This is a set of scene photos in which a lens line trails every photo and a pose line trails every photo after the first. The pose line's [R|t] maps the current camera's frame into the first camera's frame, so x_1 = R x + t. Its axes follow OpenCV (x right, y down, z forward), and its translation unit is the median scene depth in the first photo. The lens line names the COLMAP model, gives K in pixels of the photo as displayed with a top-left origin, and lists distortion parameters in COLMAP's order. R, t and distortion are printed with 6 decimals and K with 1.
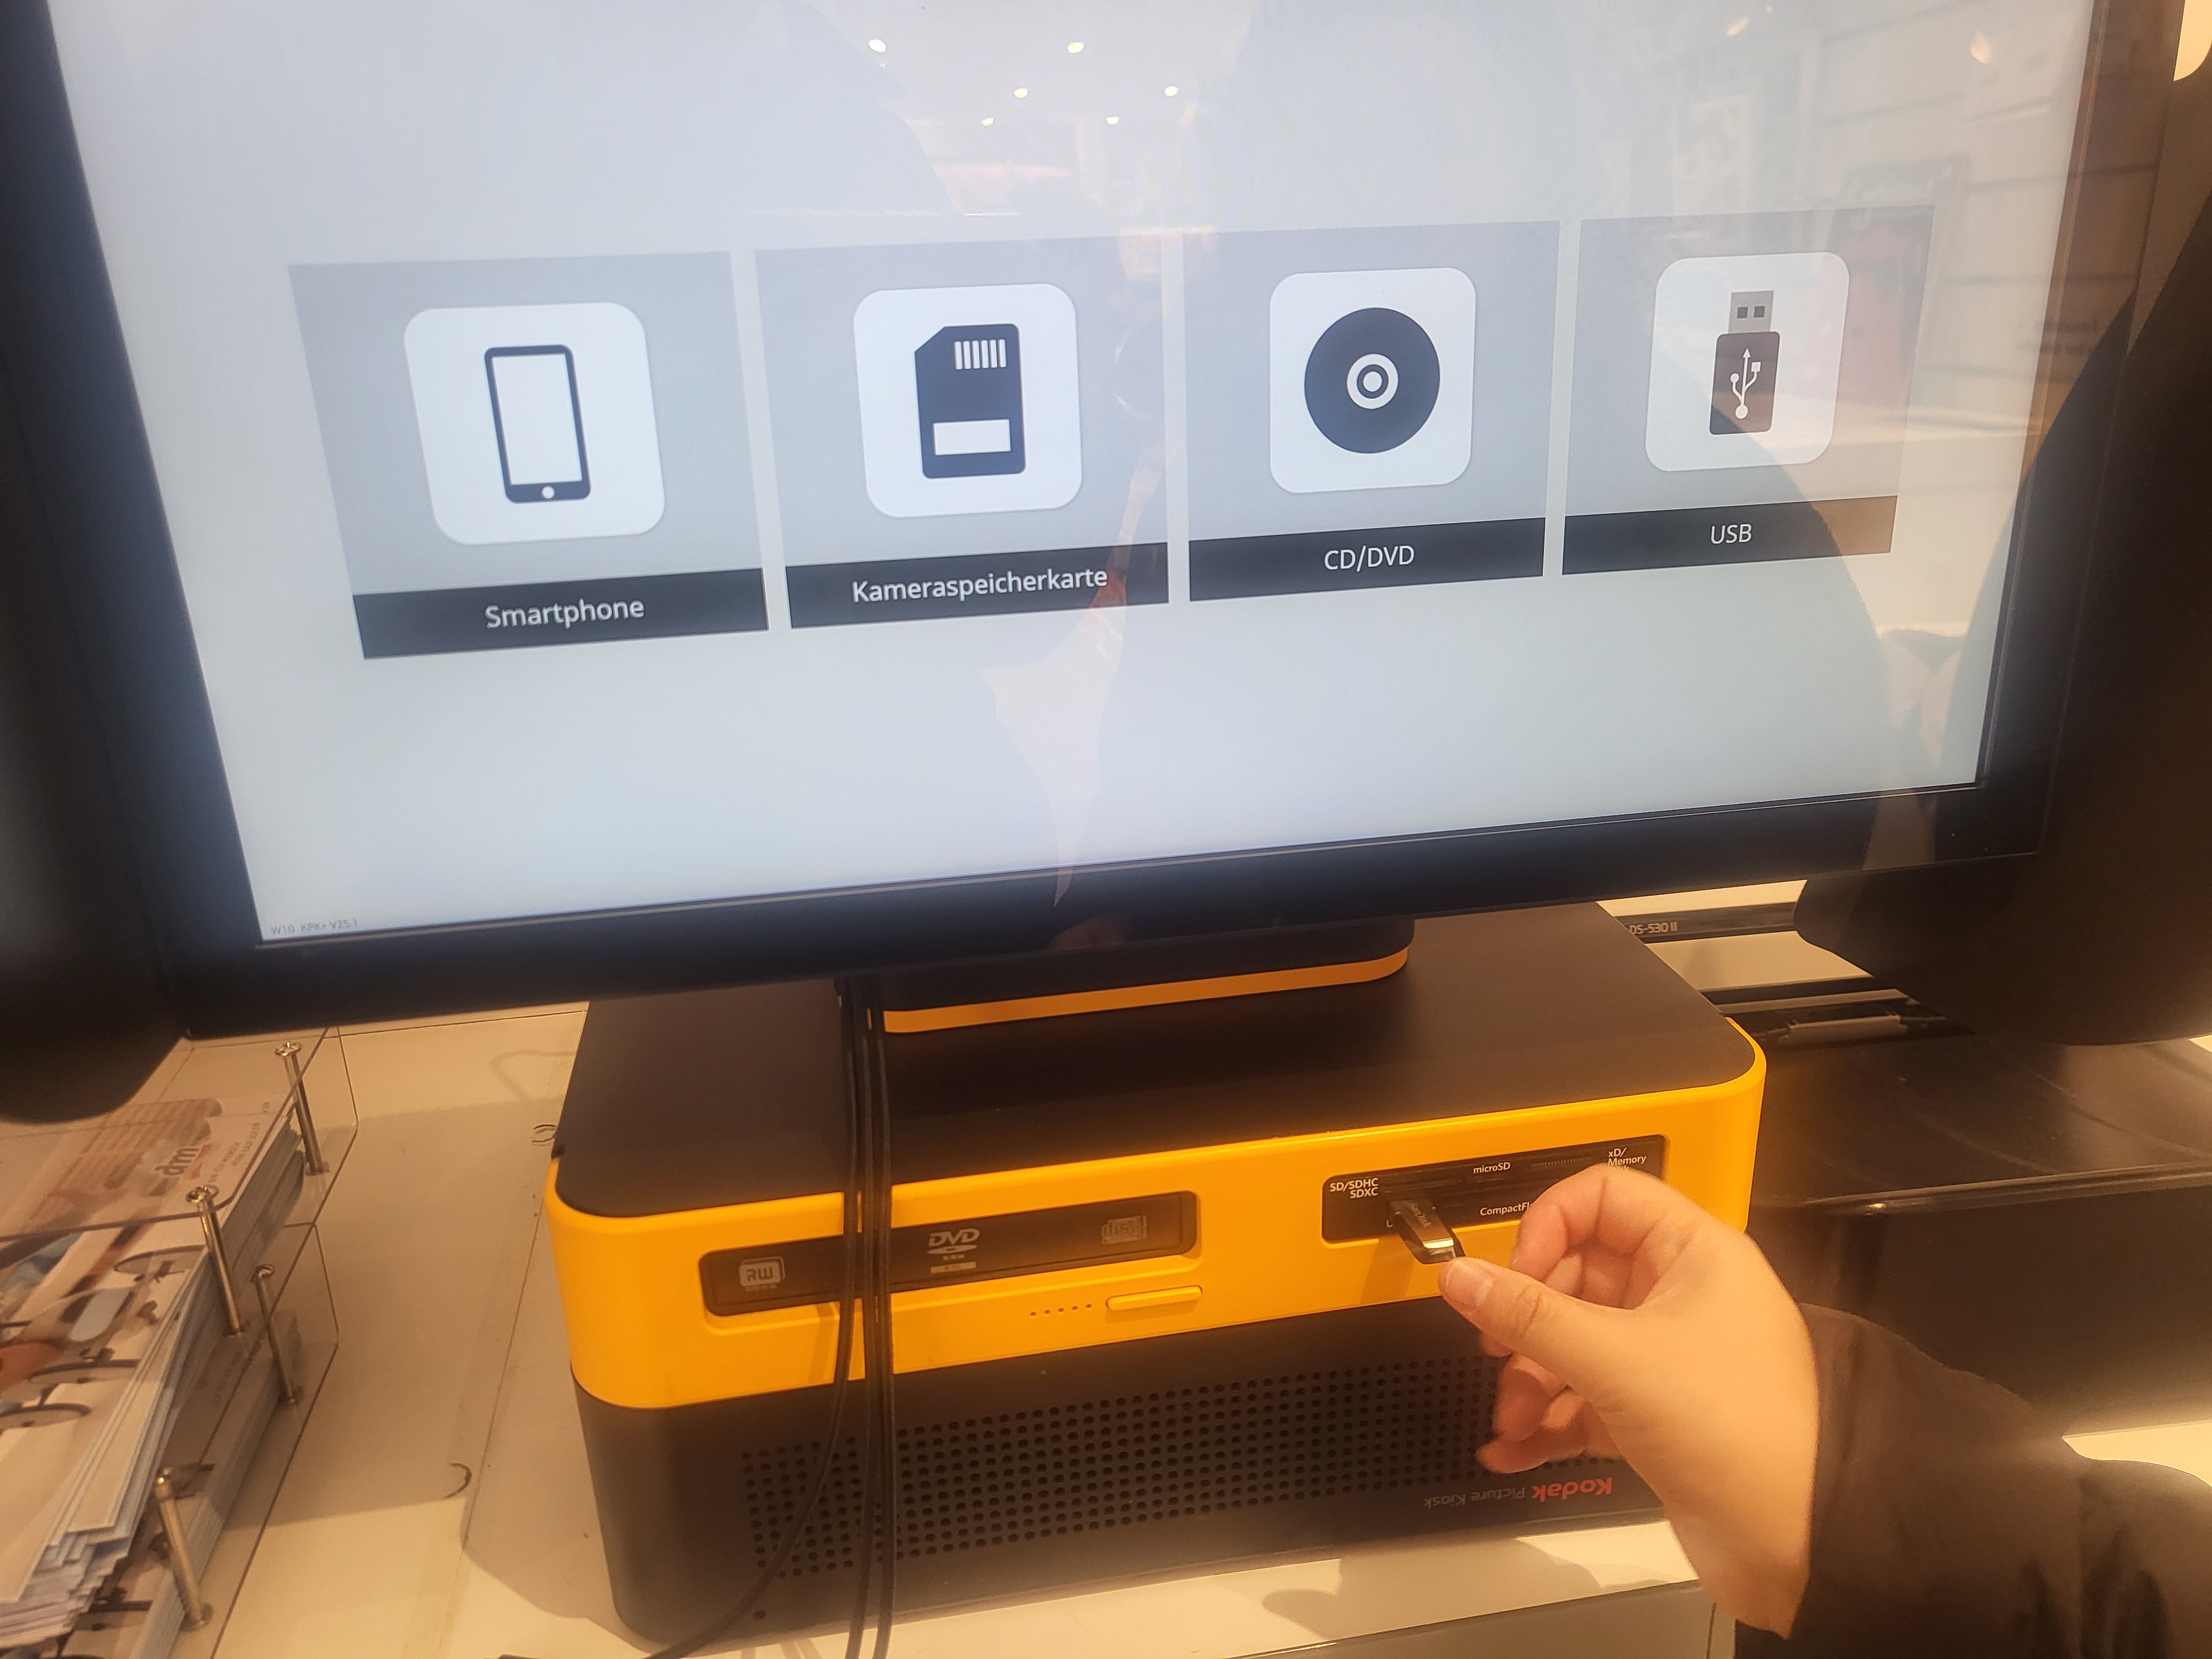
lens RADIAL K [[1620.7, 0, 1110.0], [0, 1620.7, 815.3], [0, 0, 1]] dist [0.025433, 0.004544]
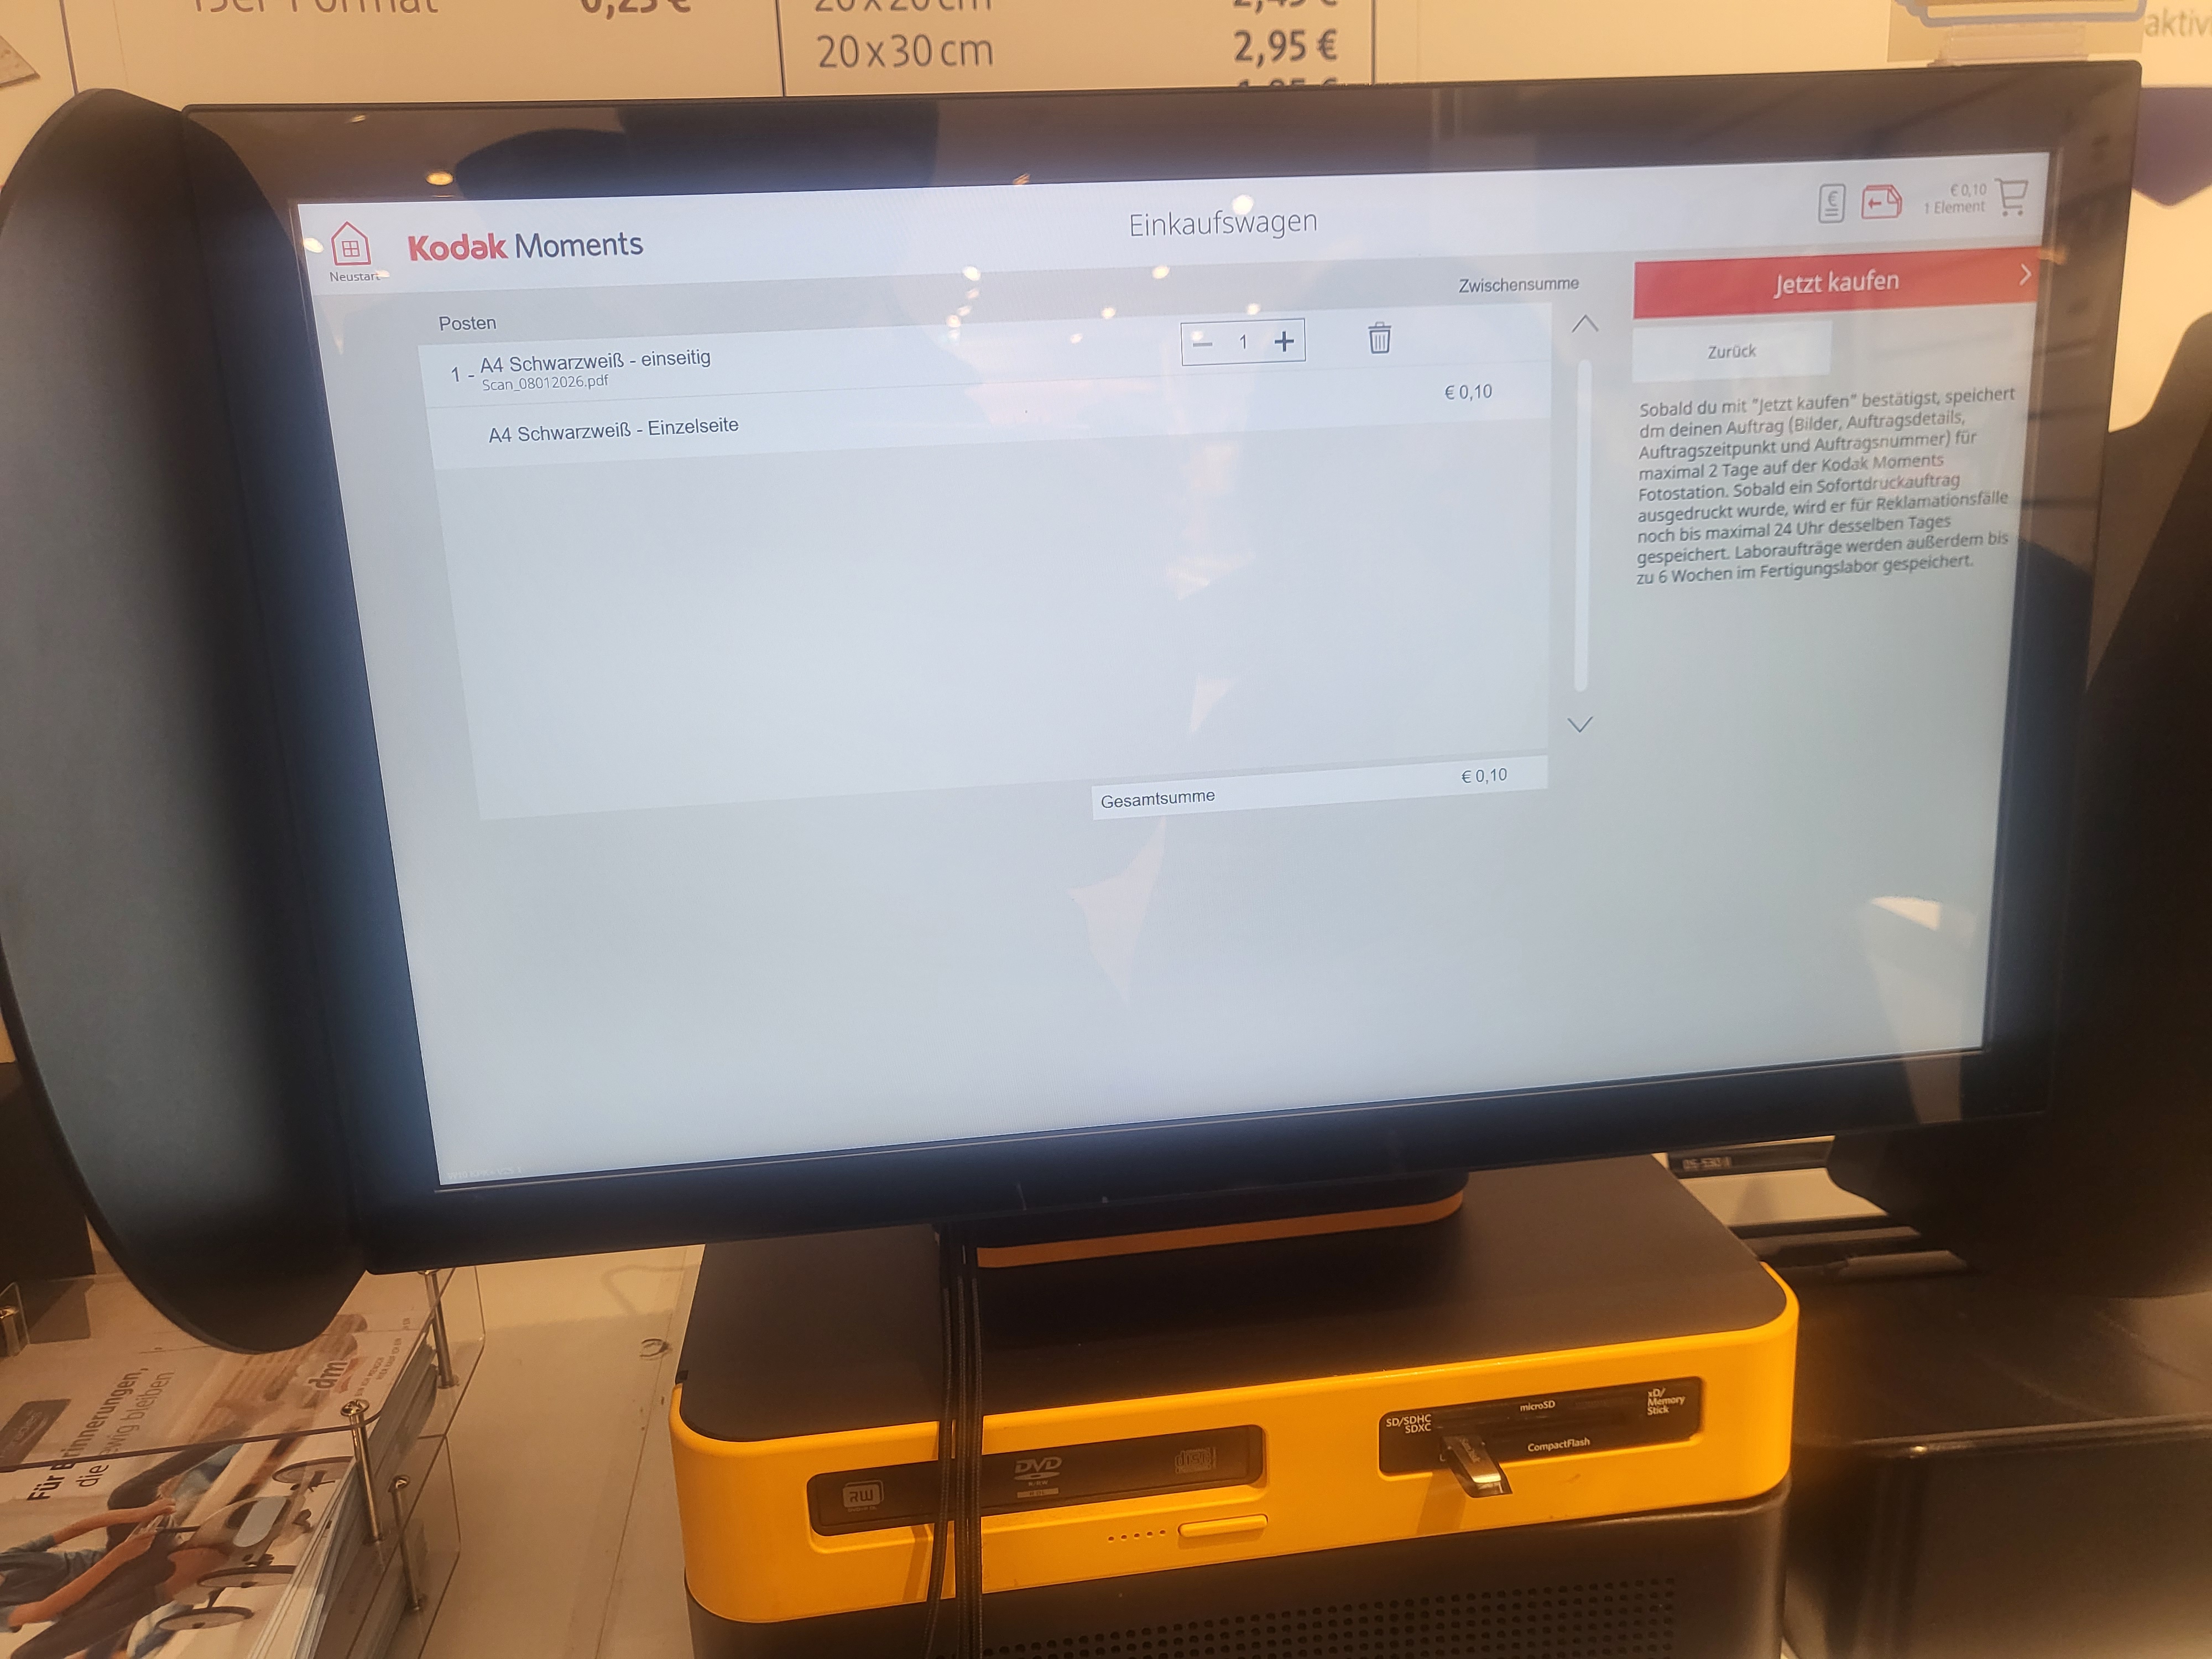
lens RADIAL K [[1661.8, 0, 1134.6], [0, 1661.8, 822.3], [0, 0, 1]] dist [-0.002773, 0.041706]
pose [[0.999122, 0.001489, -0.041874, 0.013280], [-0.005918, 0.994364, -0.105858, -0.047129], [0.041480, 0.106013, 0.993499, -0.140459]]
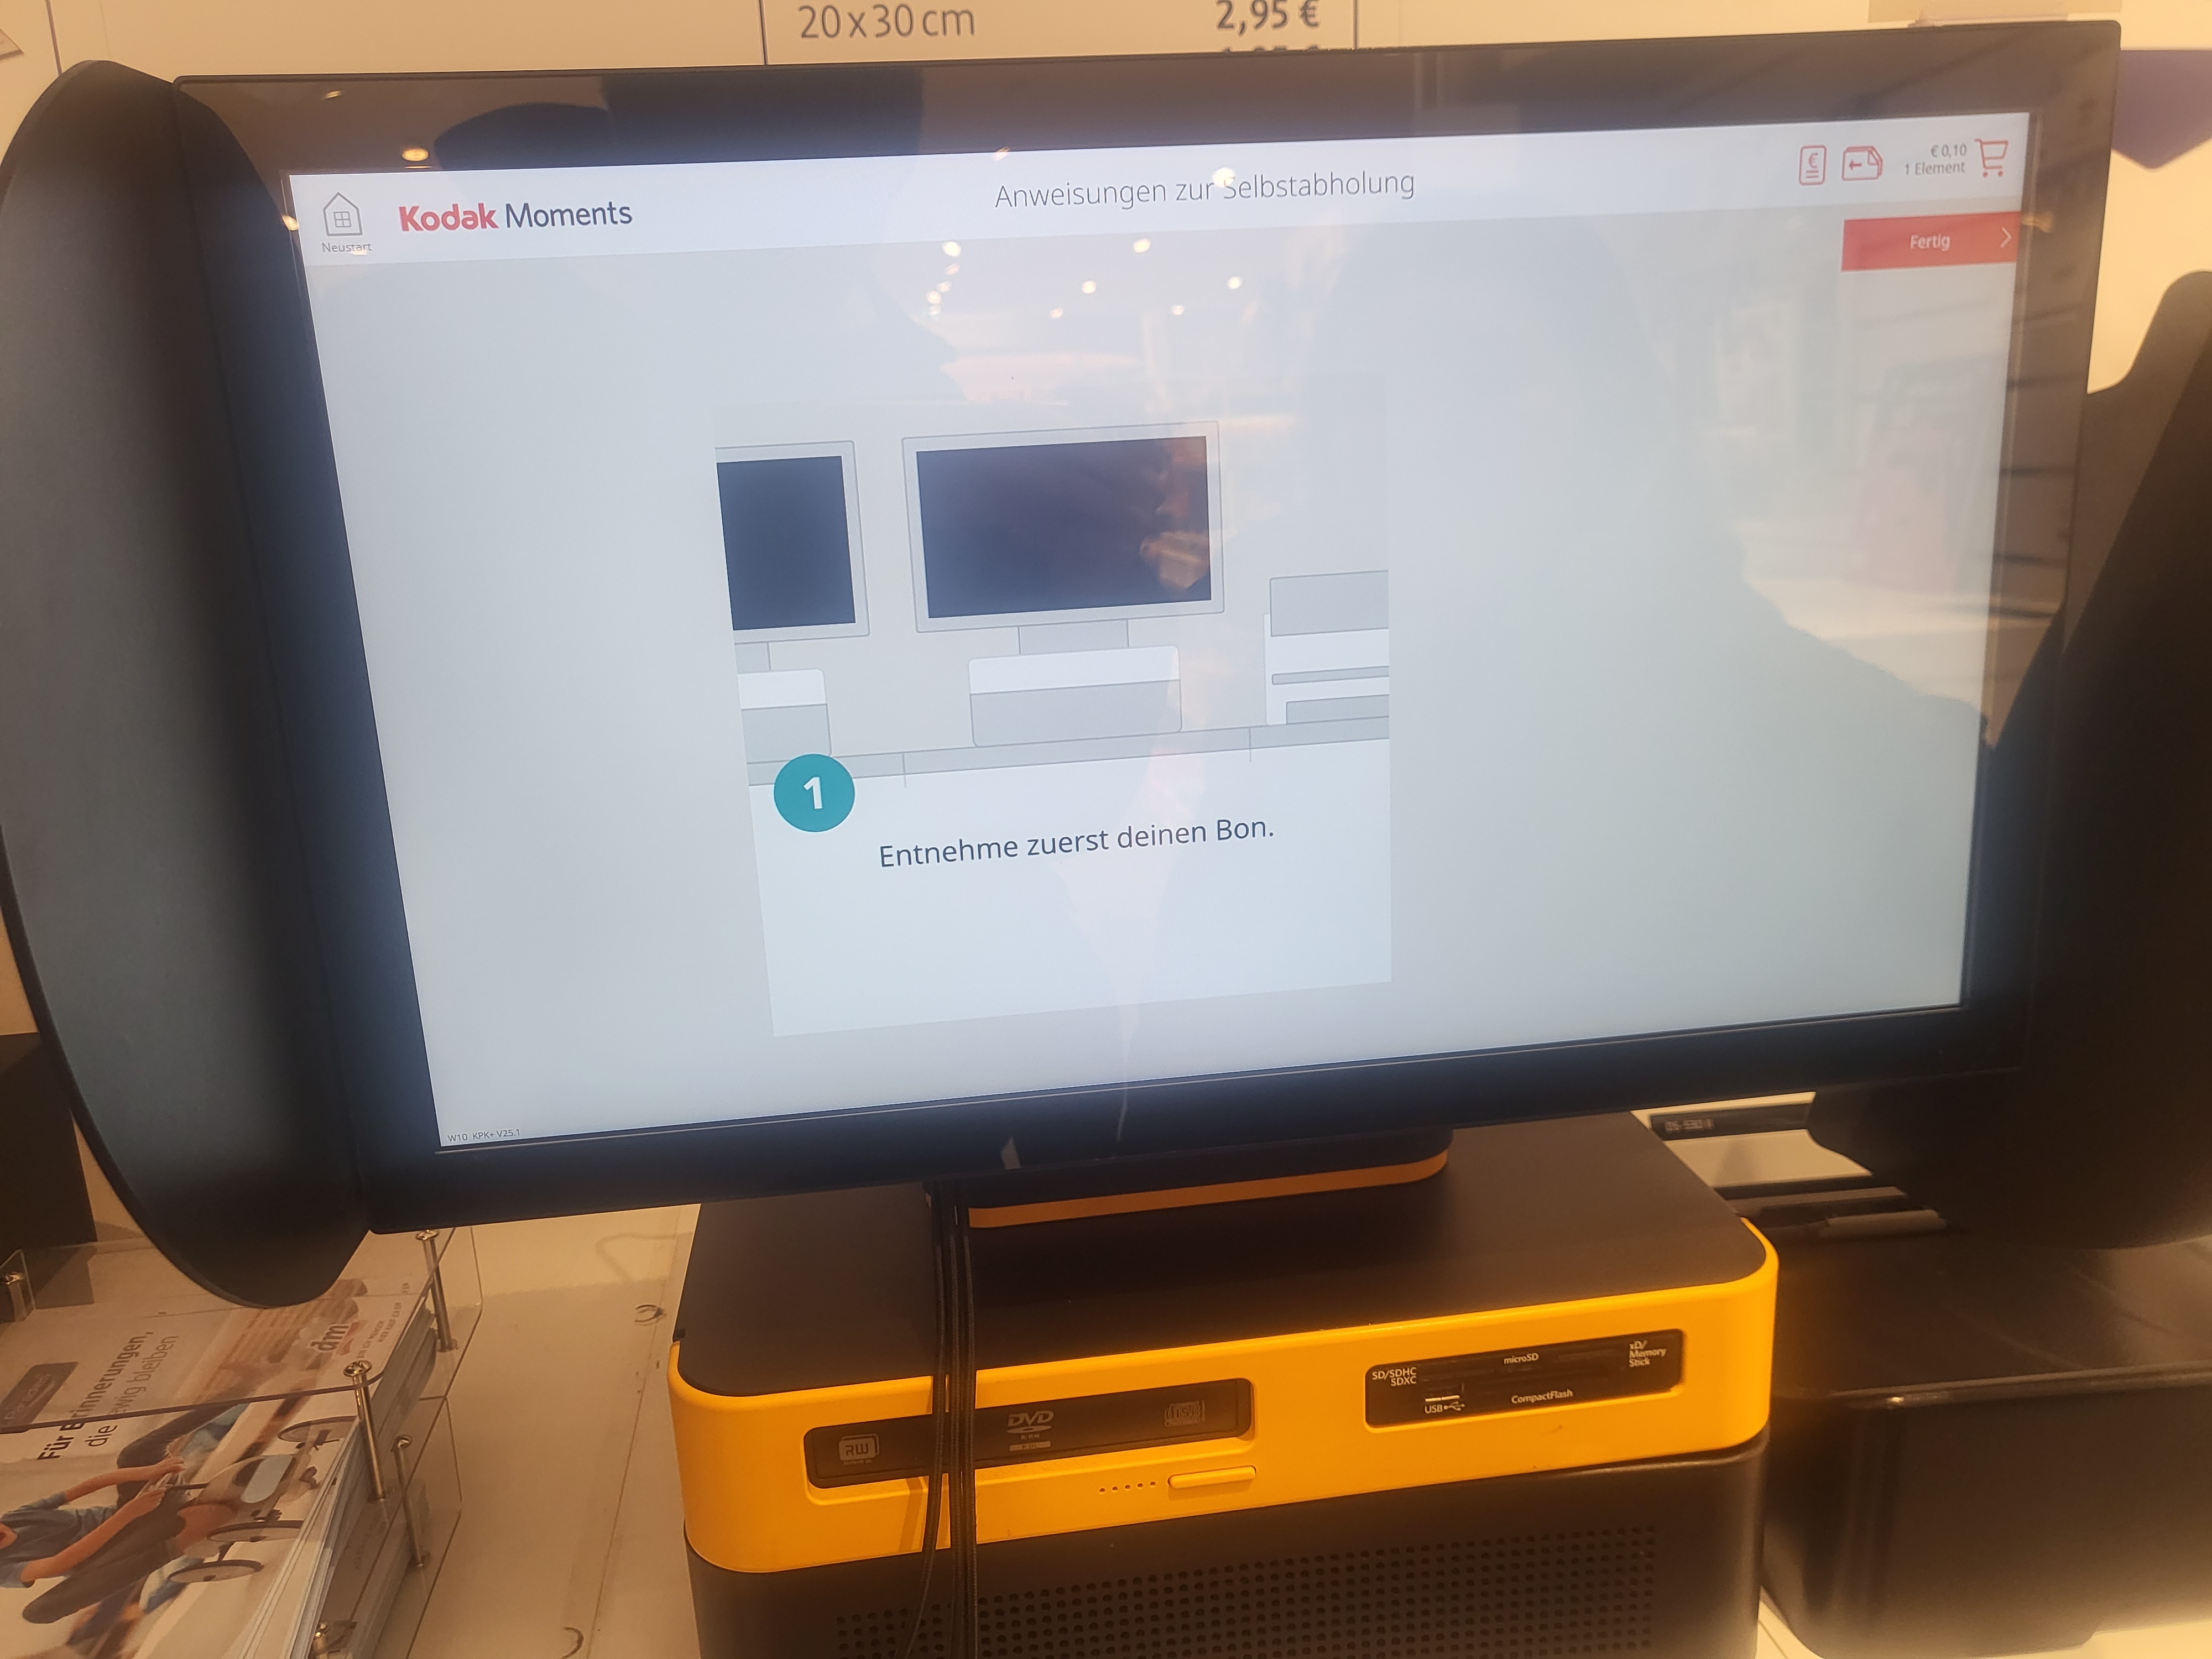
lens RADIAL K [[1668.5, 0, 1116.3], [0, 1668.5, 827.9], [0, 0, 1]] dist [-0.018590, 0.063920]
pose [[0.999071, -0.003024, -0.042981, 0.011354], [-0.000842, 0.995973, -0.089646, -0.036581], [0.043079, 0.089599, 0.995046, -0.153635]]
